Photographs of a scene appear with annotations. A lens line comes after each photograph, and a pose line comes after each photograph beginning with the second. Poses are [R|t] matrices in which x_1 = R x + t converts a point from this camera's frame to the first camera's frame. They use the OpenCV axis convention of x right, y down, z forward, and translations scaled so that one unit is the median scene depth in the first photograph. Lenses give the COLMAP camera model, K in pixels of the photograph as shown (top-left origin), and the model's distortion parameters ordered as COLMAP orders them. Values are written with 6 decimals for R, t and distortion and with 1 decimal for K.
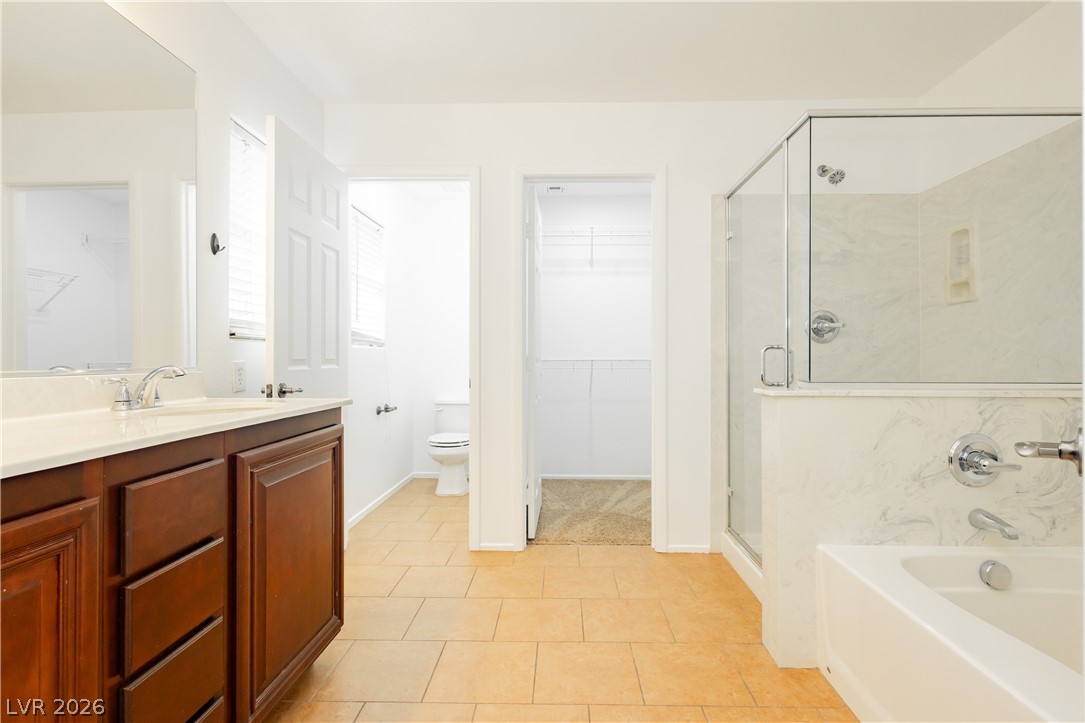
lens RADIAL K [[492.1, 0, 533.1], [0, 492.1, 360.1], [0, 0, 1]] dist [0.002882, 0.000167]
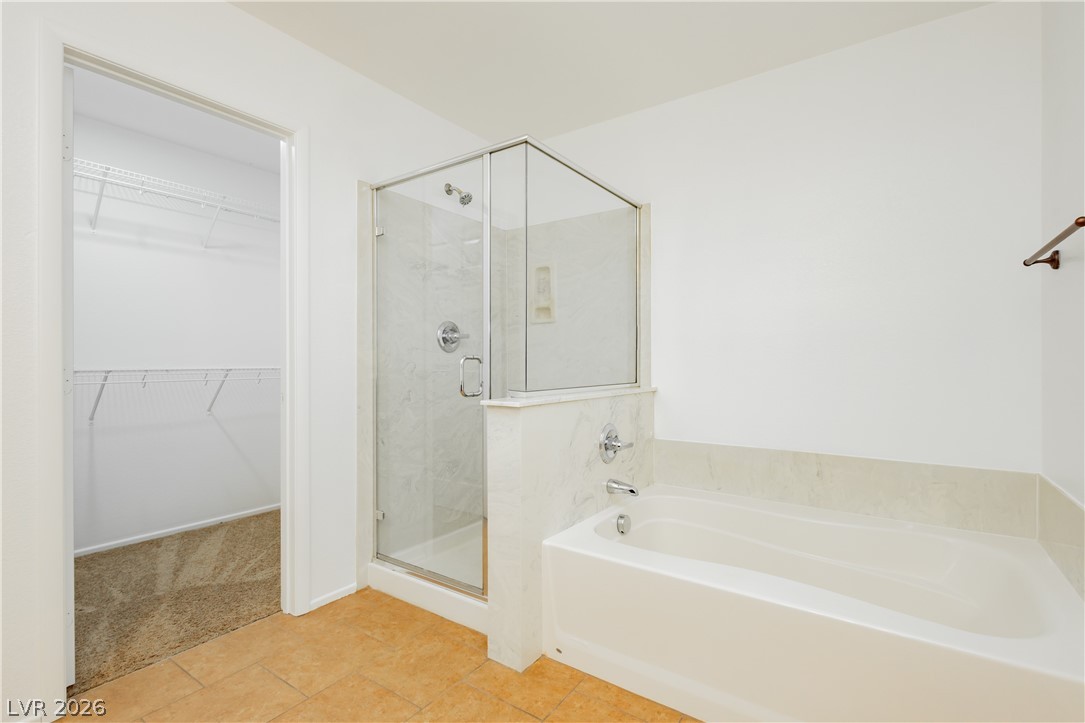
lens RADIAL K [[510.3, 0, 513.3], [0, 510.3, 364.5], [0, 0, 1]] dist [0.000329, -0.000182]
pose [[0.543718, -0.008480, 0.839225, -0.263756], [0.007446, 0.999958, 0.005280, -0.013302], [-0.839235, 0.003378, 0.543758, 0.295587]]
